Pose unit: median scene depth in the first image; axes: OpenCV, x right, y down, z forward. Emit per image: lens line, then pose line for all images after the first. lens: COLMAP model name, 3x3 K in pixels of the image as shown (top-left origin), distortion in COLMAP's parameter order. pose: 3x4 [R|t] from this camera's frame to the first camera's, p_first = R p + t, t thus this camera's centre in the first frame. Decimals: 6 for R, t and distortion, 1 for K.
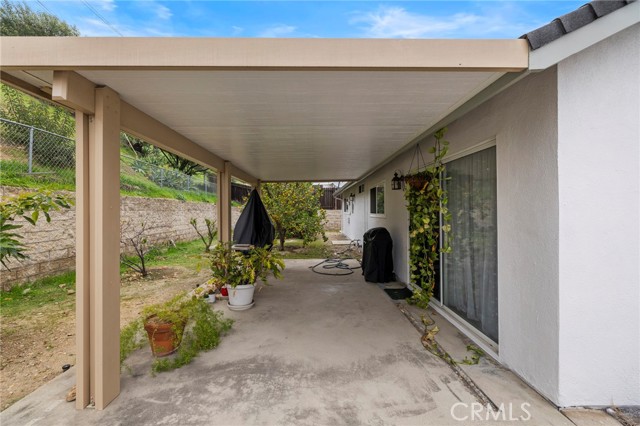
lens RADIAL K [[269.6, 0, 318.6], [0, 269.6, 210.5], [0, 0, 1]] dist [-0.001215, -0.000394]
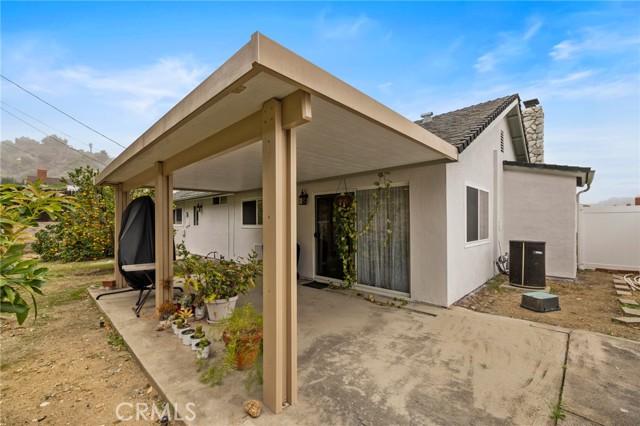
lens RADIAL K [[269.6, 0, 320.4], [0, 269.6, 226.4], [0, 0, 1]] dist [-0.001215, -0.000394]
pose [[0.706403, -0.013449, 0.707682, -1.268407], [0.004143, 0.999881, 0.014867, 0.008204], [-0.707798, -0.007571, 0.706374, 0.138673]]
